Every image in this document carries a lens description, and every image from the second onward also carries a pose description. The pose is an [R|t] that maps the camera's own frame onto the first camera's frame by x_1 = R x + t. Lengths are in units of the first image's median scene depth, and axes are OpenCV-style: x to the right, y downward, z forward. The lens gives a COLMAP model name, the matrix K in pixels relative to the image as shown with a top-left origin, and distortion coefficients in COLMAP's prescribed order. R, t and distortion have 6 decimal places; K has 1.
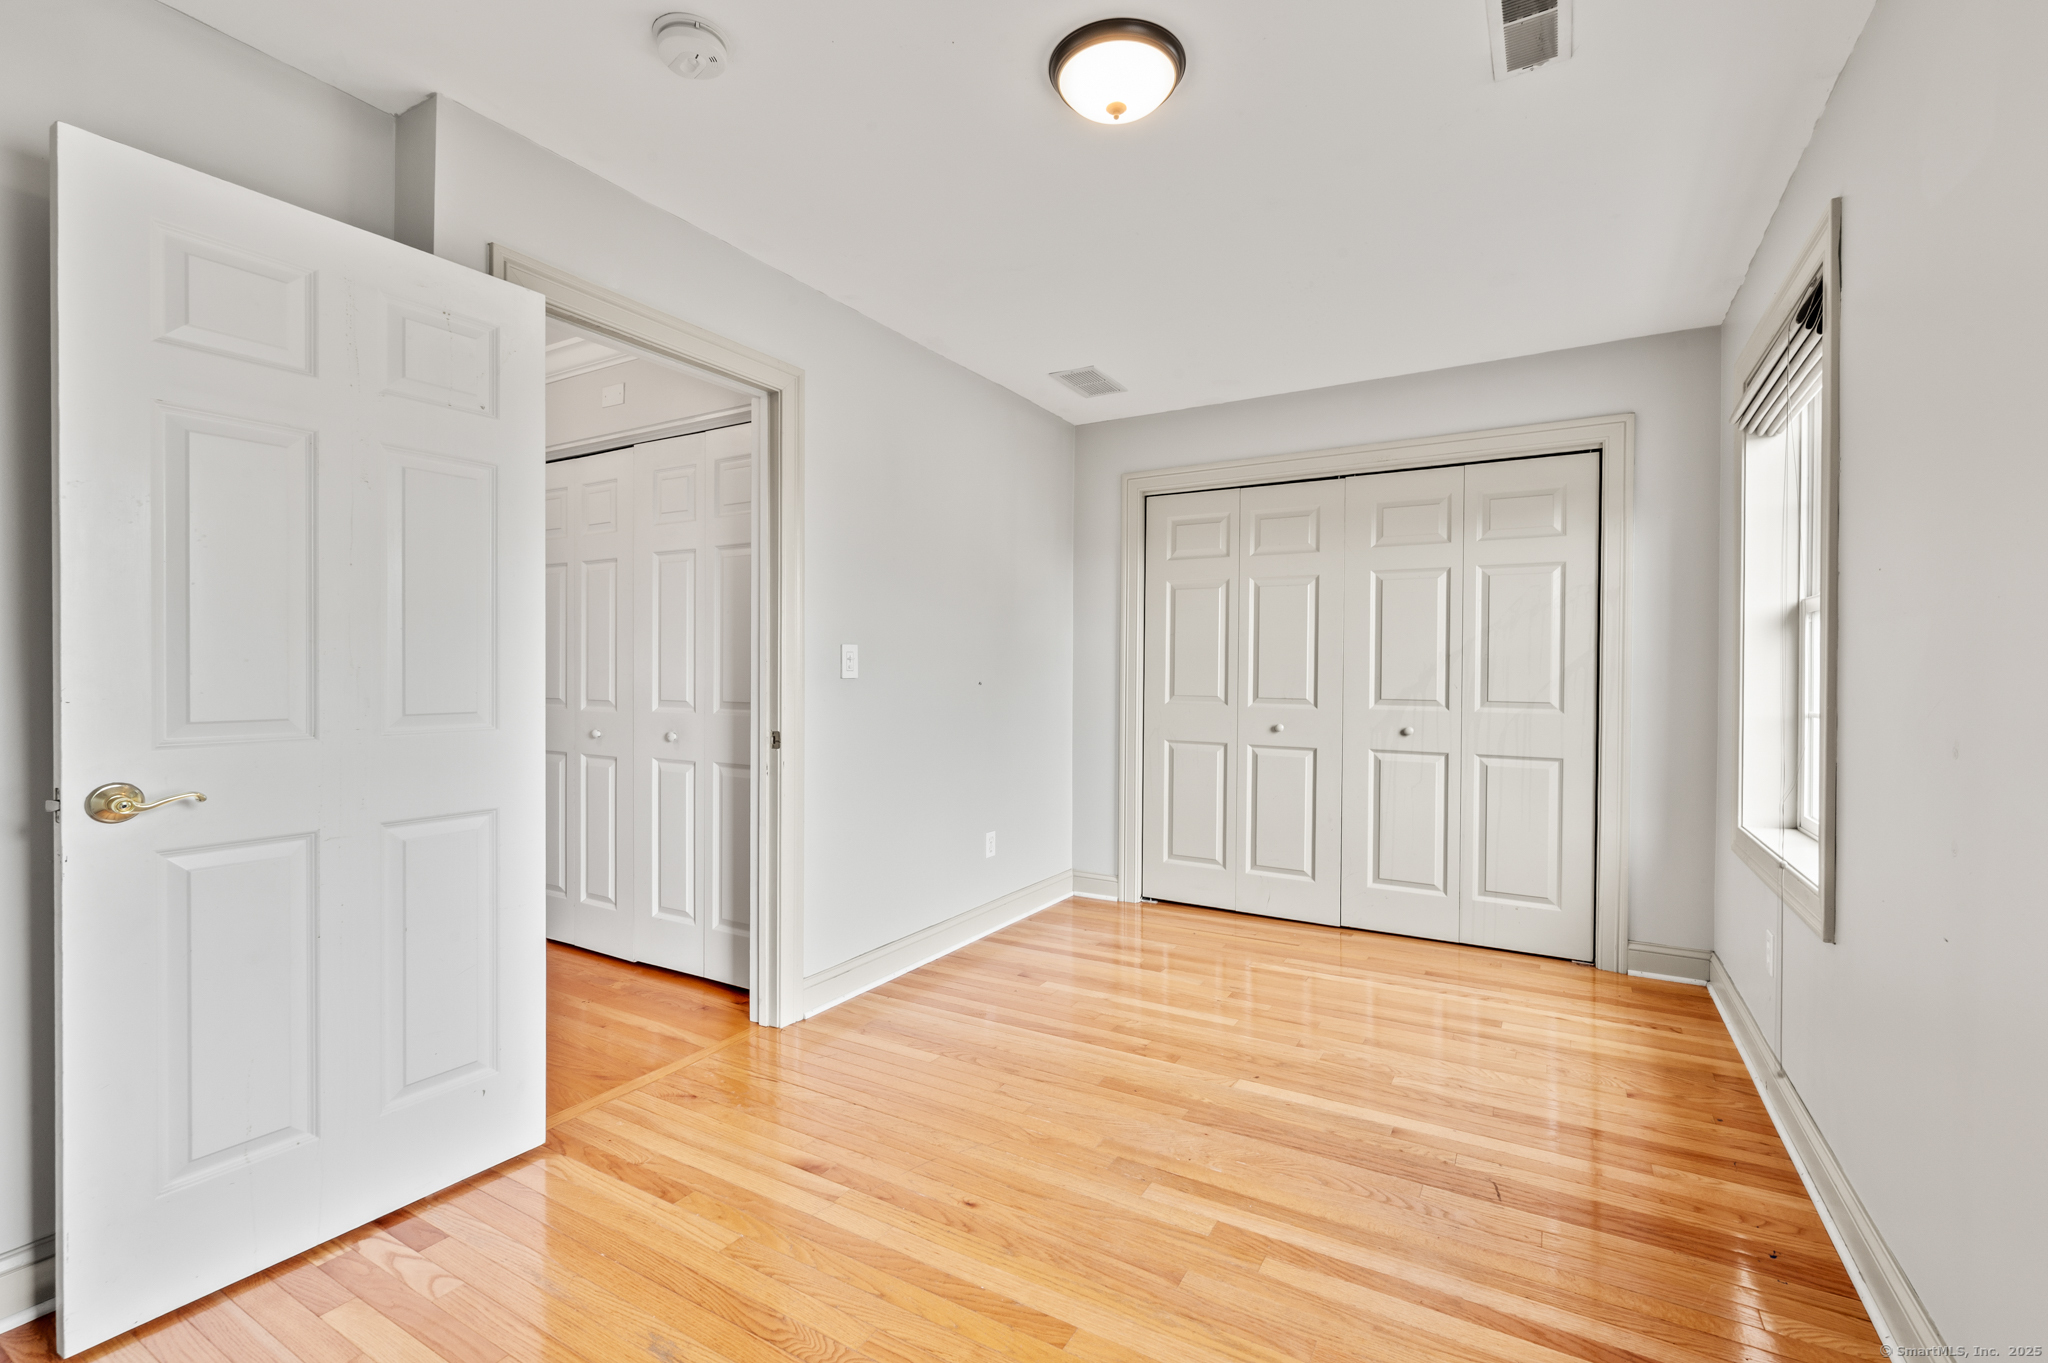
lens RADIAL K [[825.7, 0, 1022.7], [0, 825.7, 676.7], [0, 0, 1]] dist [0.000024, -0.000009]
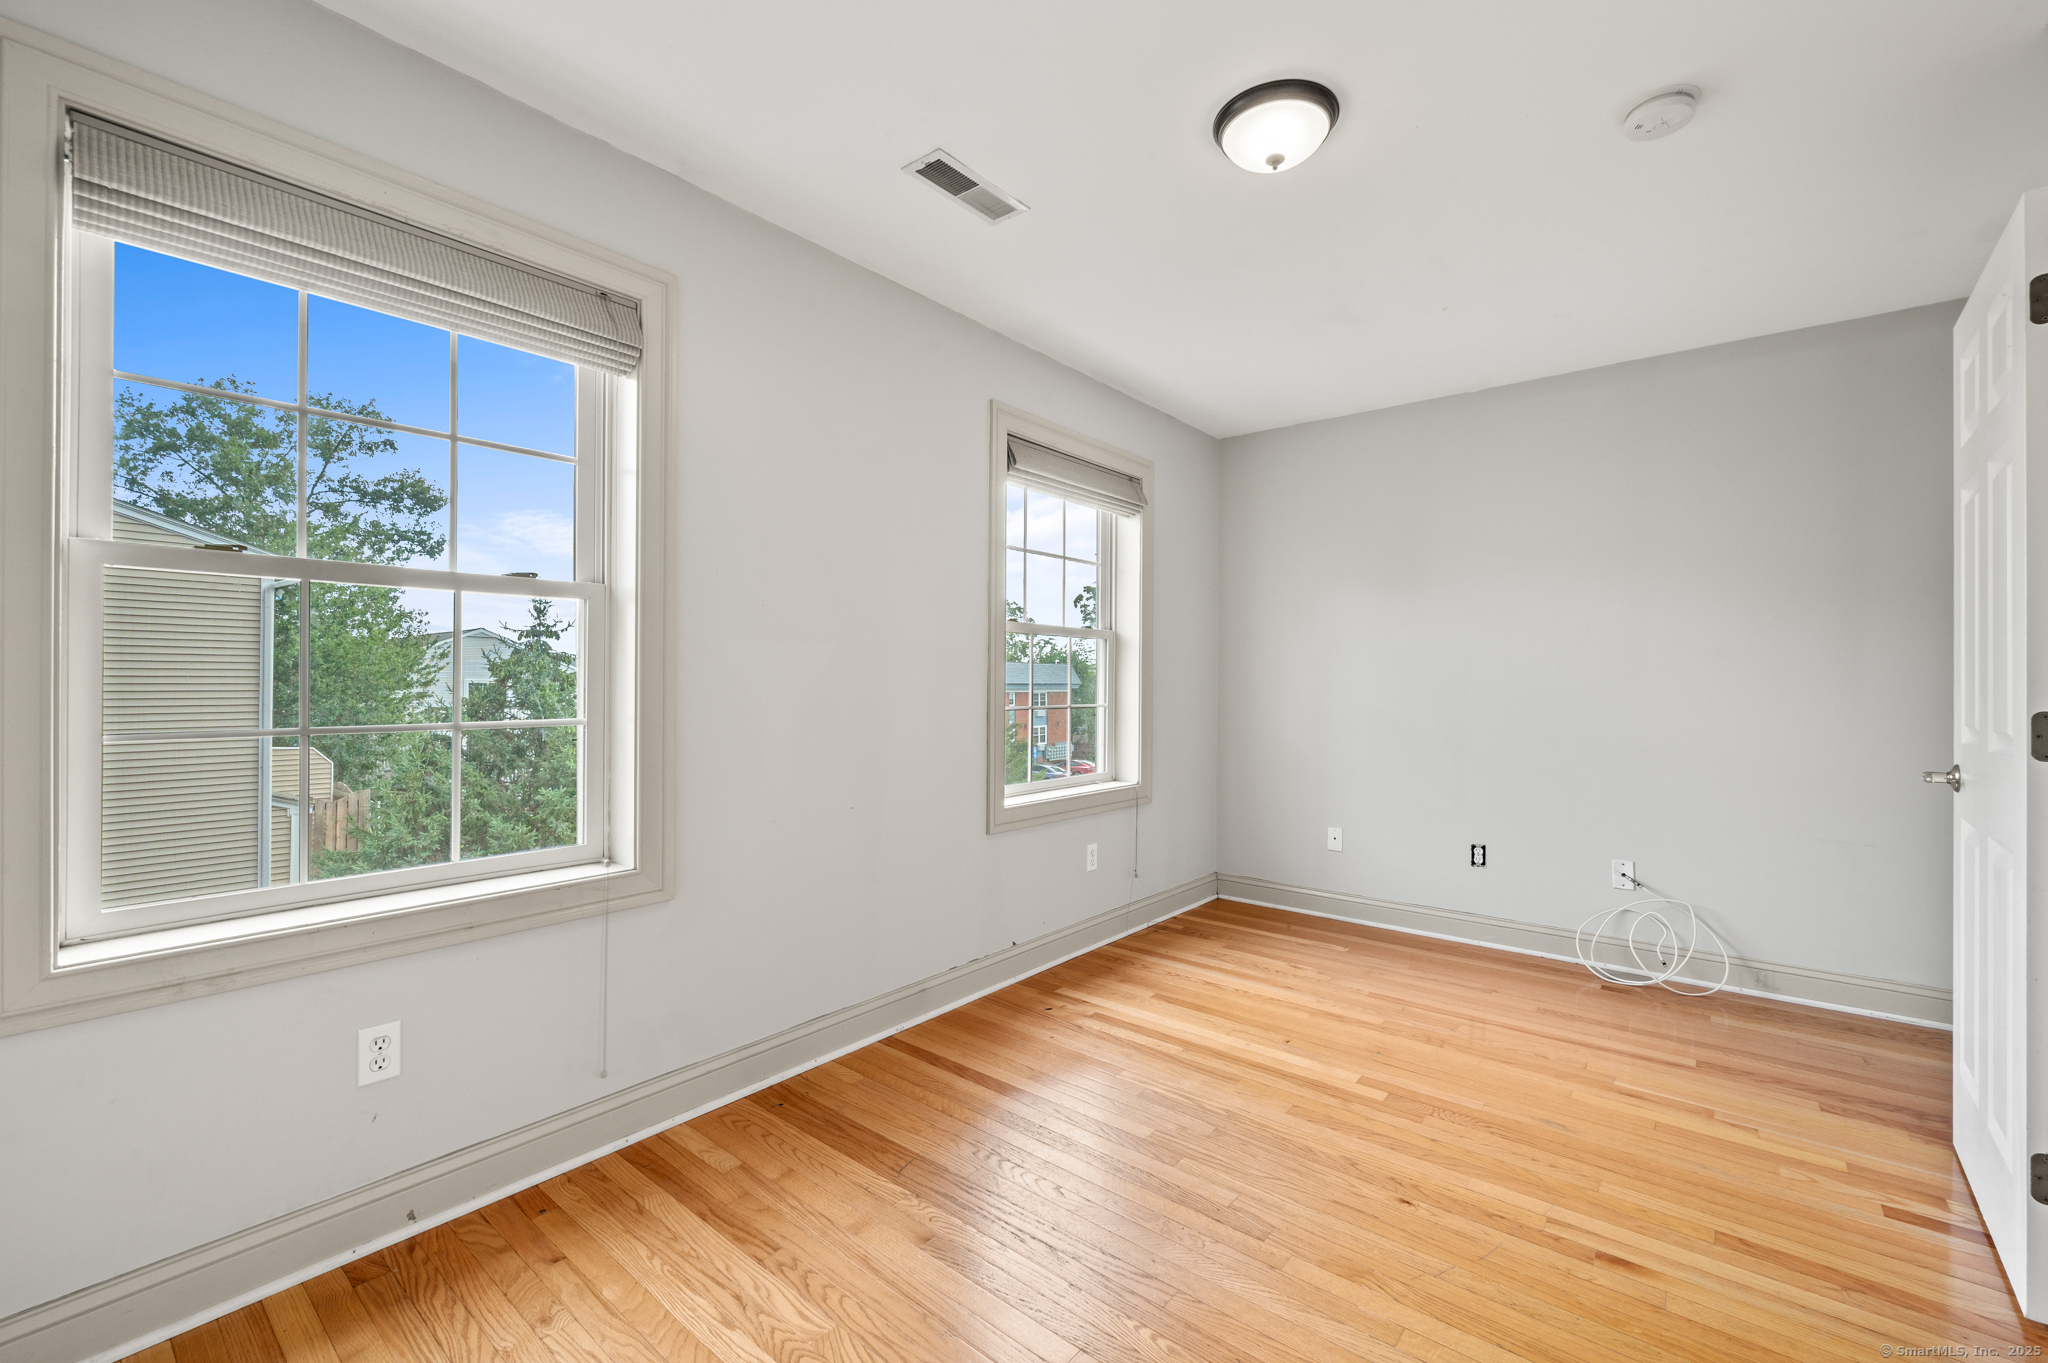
lens RADIAL K [[825.7, 0, 1022.7], [0, 825.7, 676.7], [0, 0, 1]] dist [0.000024, -0.000009]
pose [[-0.988252, -0.011278, 0.152419, 0.257955], [-0.011163, 0.999936, 0.001612, -0.031101], [-0.152428, -0.000109, -0.988315, 2.036516]]
